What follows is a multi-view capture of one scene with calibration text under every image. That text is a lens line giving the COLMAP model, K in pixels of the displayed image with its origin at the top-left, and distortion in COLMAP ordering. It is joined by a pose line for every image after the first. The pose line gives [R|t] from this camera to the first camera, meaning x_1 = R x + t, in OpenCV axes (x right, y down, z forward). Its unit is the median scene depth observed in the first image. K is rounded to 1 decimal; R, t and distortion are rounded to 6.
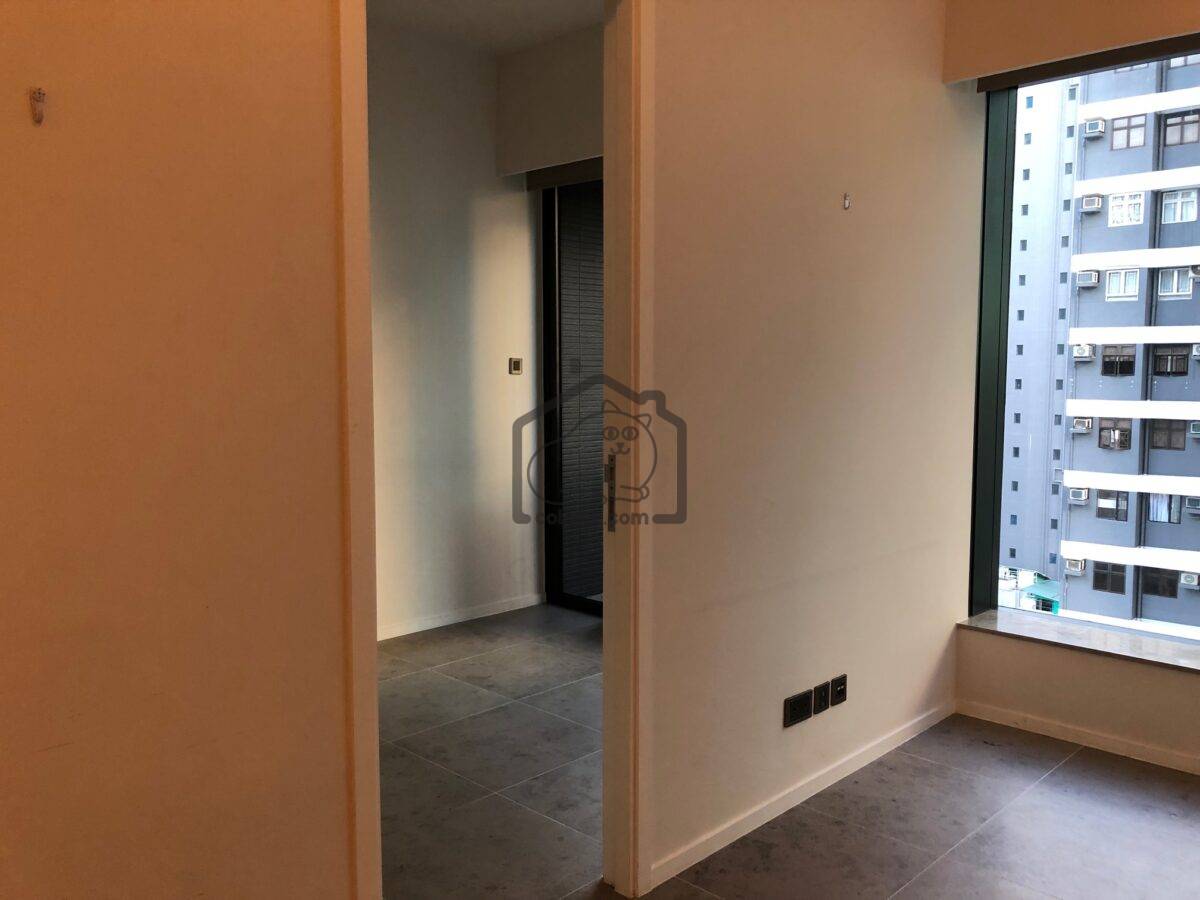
lens RADIAL K [[982.3, 0, 596.4], [0, 982.3, 443.3], [0, 0, 1]] dist [0.044486, -0.056413]
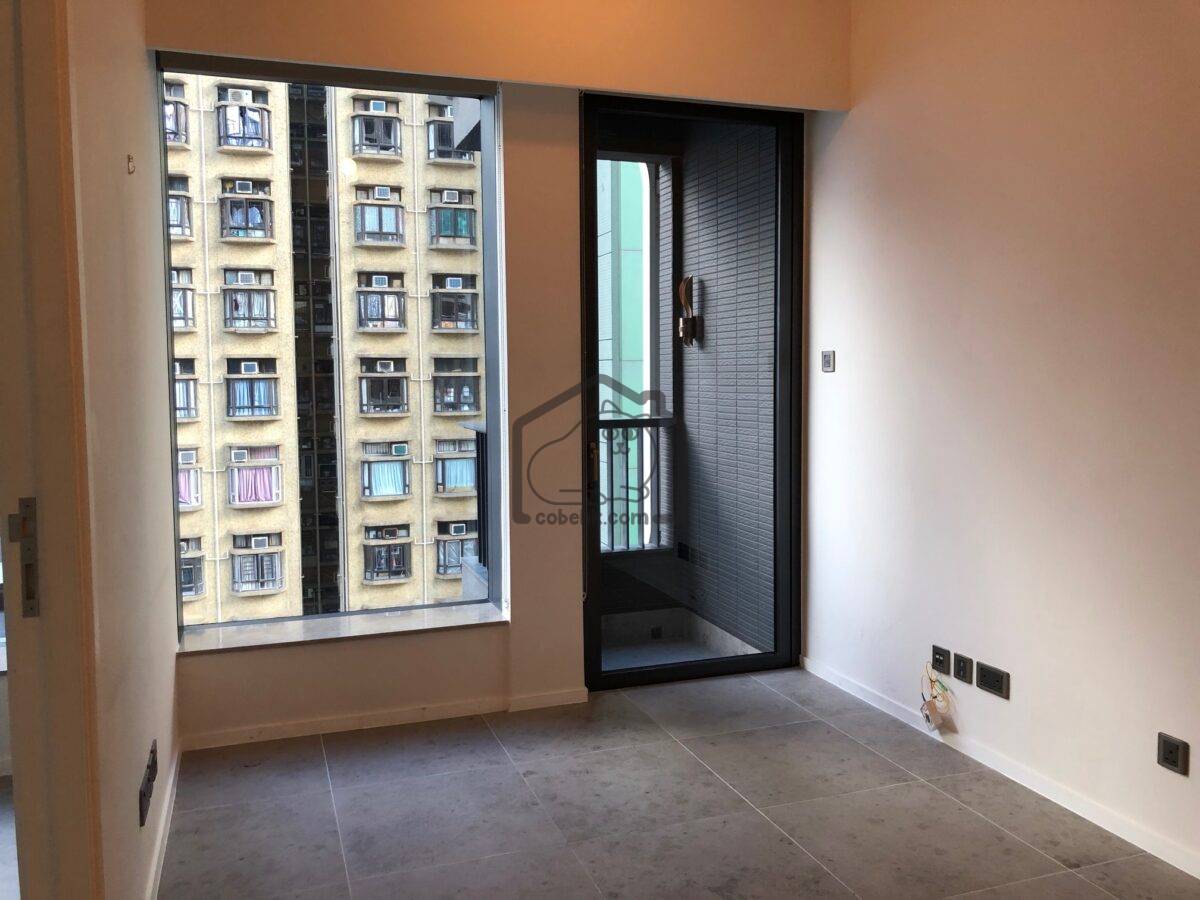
lens RADIAL K [[982.3, 0, 596.4], [0, 982.3, 443.3], [0, 0, 1]] dist [0.044486, -0.056413]
pose [[0.446783, -0.070898, 0.891829, -0.252492], [0.079141, 0.996079, 0.039538, -0.014035], [-0.891135, 0.052915, 0.450642, 0.237679]]
